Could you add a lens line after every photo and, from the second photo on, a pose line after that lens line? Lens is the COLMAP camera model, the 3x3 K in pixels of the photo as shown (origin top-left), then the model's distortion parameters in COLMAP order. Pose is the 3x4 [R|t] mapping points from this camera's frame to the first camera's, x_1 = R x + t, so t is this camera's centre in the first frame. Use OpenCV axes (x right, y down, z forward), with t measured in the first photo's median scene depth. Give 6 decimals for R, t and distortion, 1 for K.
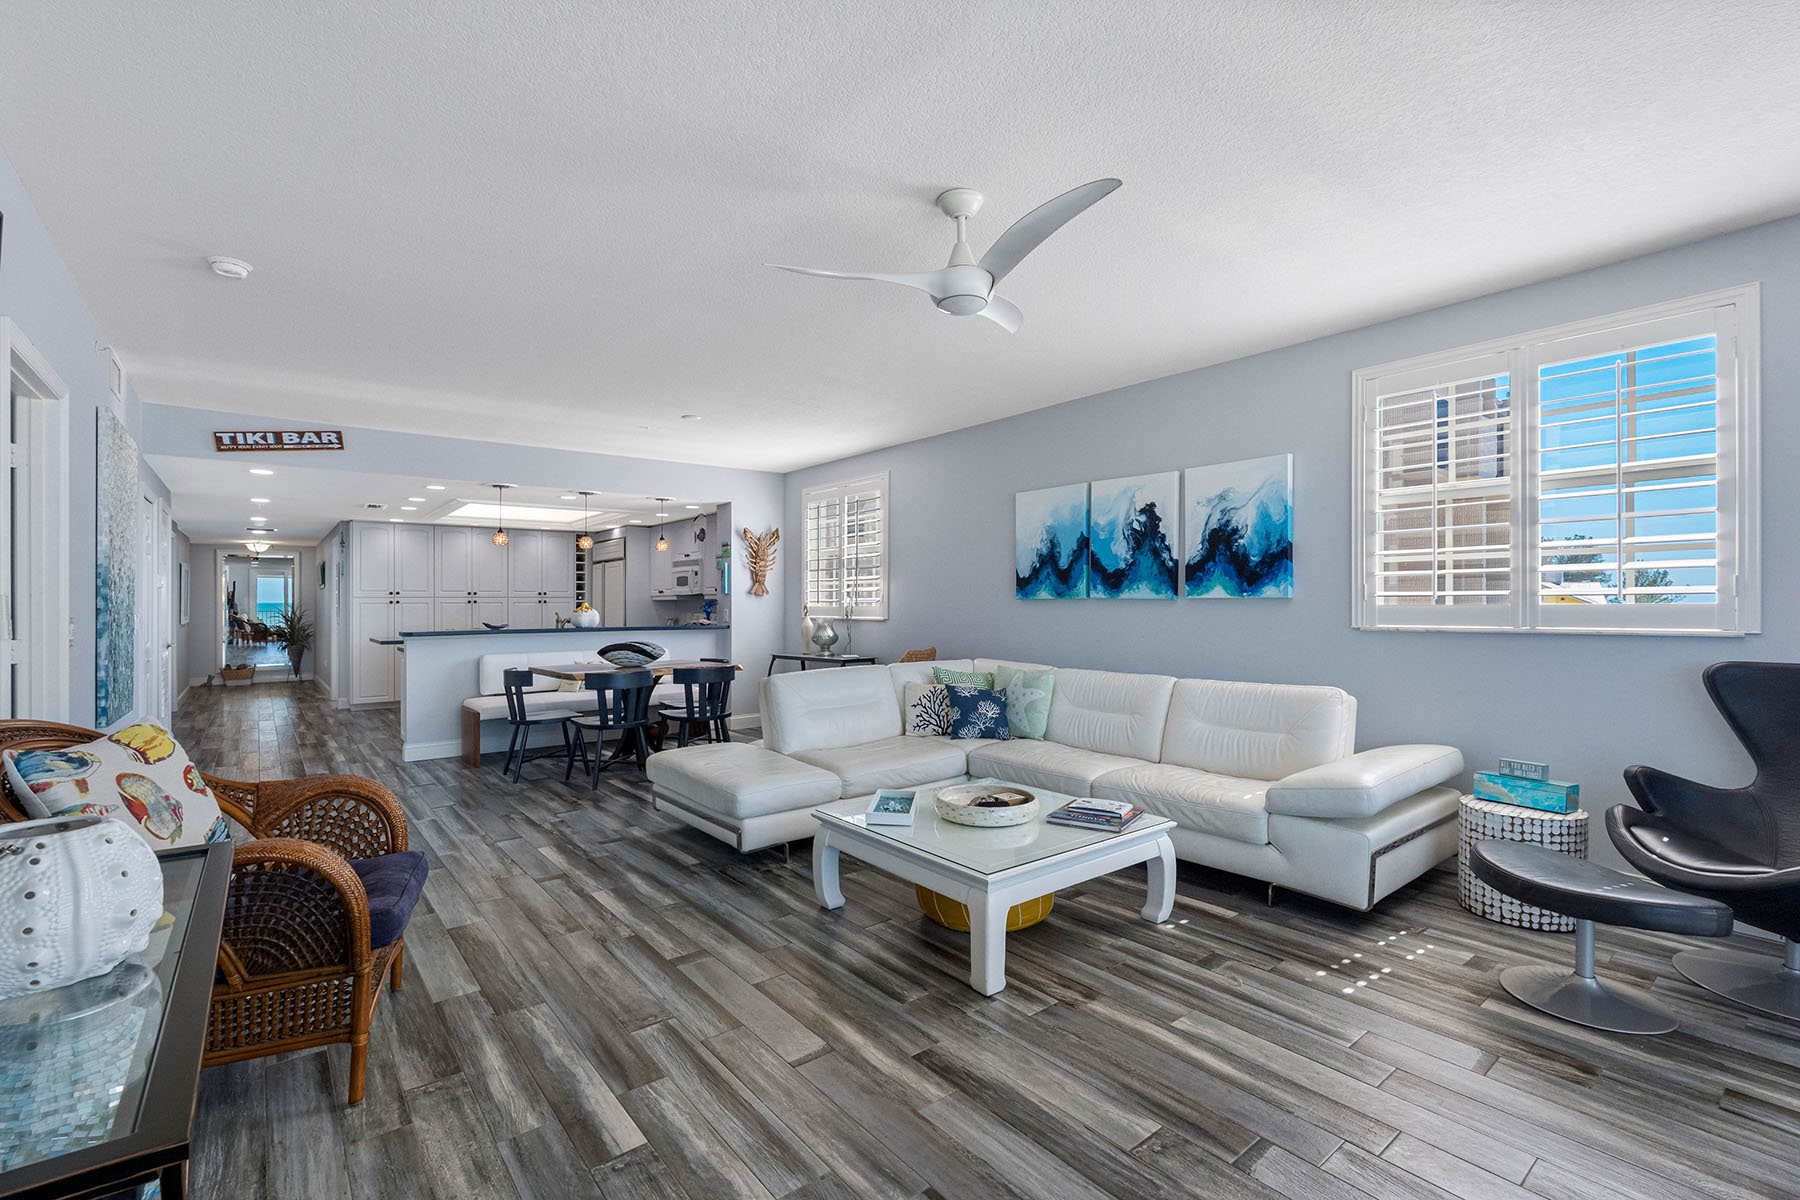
lens RADIAL K [[814.1, 0, 887.4], [0, 814.1, 589.7], [0, 0, 1]] dist [-0.004169, -0.000125]
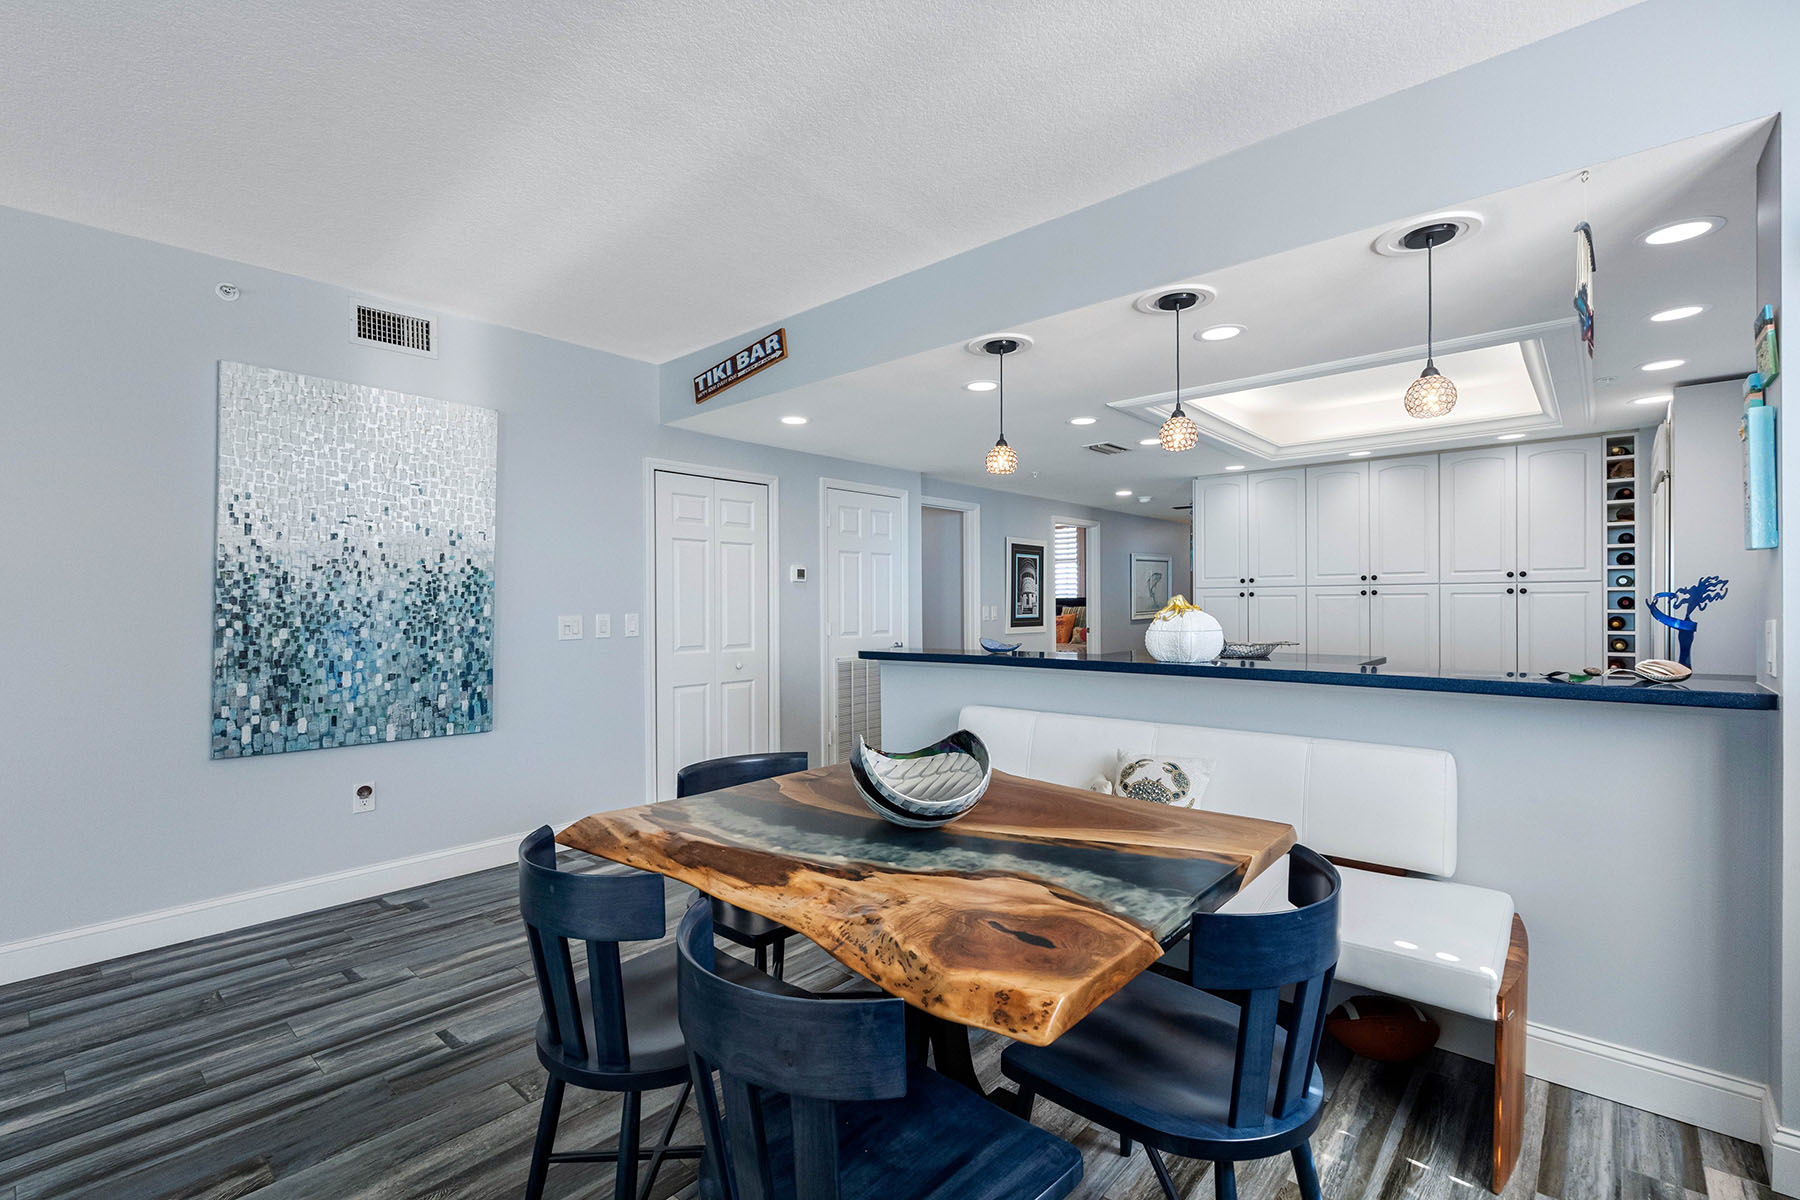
lens RADIAL K [[814.1, 0, 906.8], [0, 814.1, 619.0], [0, 0, 1]] dist [-0.004169, -0.000125]
pose [[0.234879, 0.018509, -0.971848, -0.038791], [0.028371, 0.999262, 0.025888, 0.021432], [0.971611, -0.033653, 0.234181, 1.181389]]
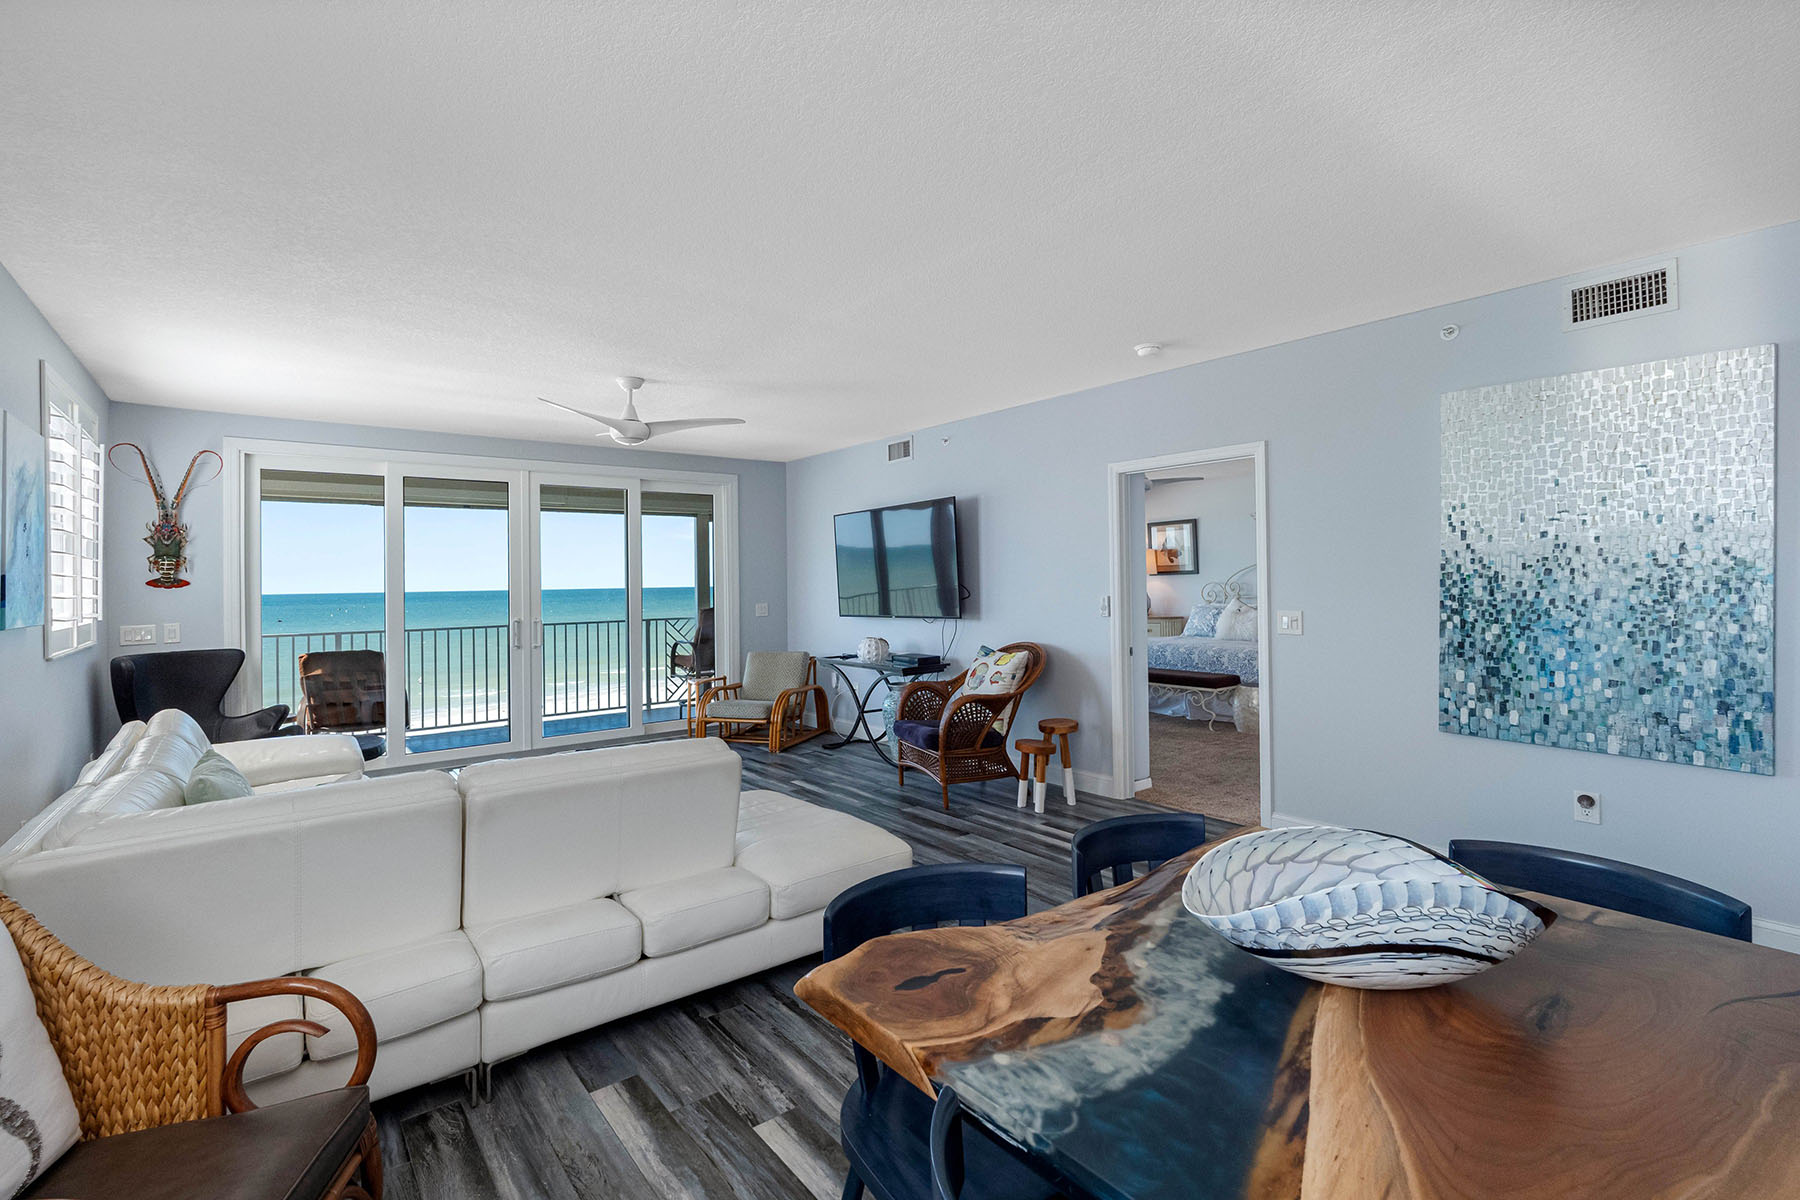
lens RADIAL K [[814.1, 0, 889.0], [0, 814.1, 557.4], [0, 0, 1]] dist [-0.004169, -0.000125]
pose [[-0.999718, 0.018051, -0.015457, -0.250690], [0.018792, 0.998615, -0.049150, -0.000945], [0.014548, -0.049427, -0.998672, 1.540484]]
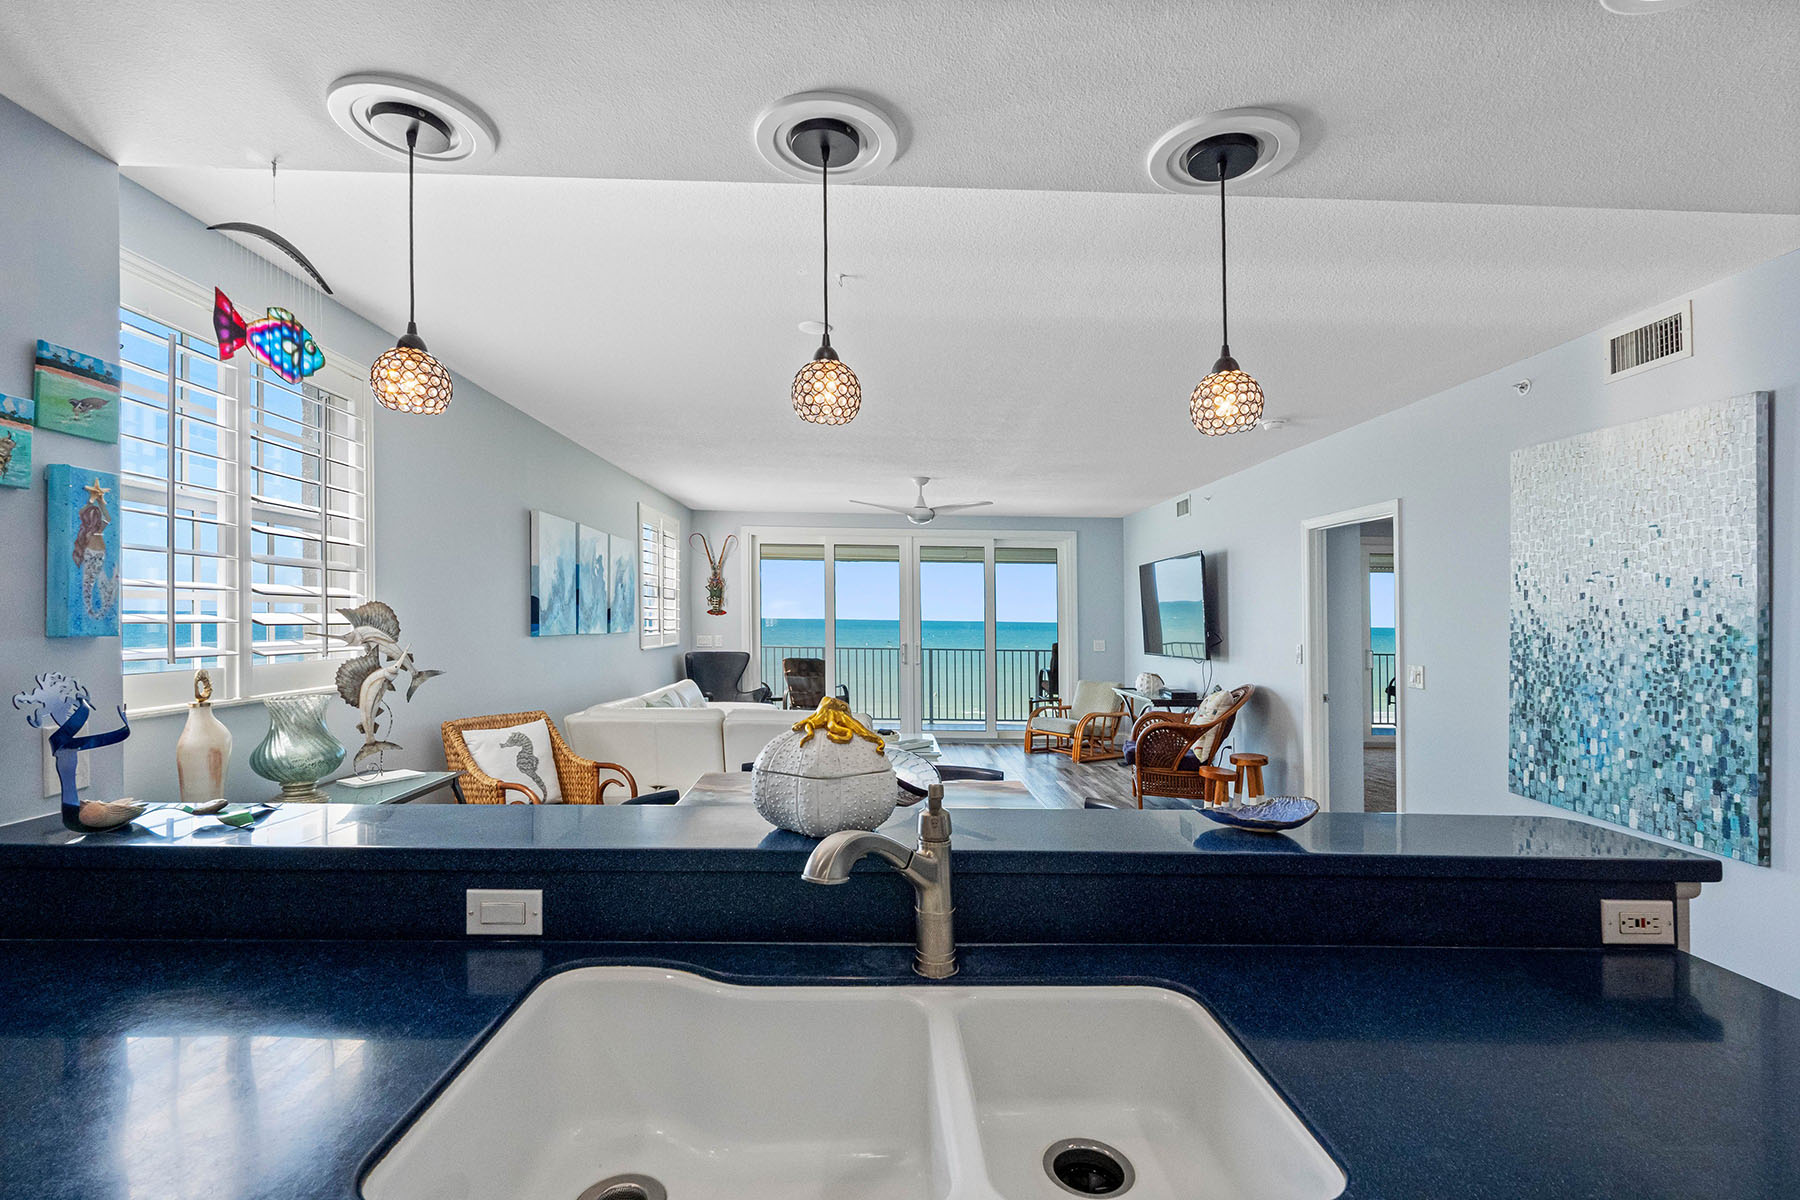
lens RADIAL K [[814.1, 0, 879.2], [0, 814.1, 577.3], [0, 0, 1]] dist [-0.004169, -0.000125]
pose [[-0.801760, 0.021365, 0.597264, -0.736823], [-0.022728, 0.997548, -0.066194, -0.001820], [-0.597214, -0.066647, -0.799308, 1.735561]]
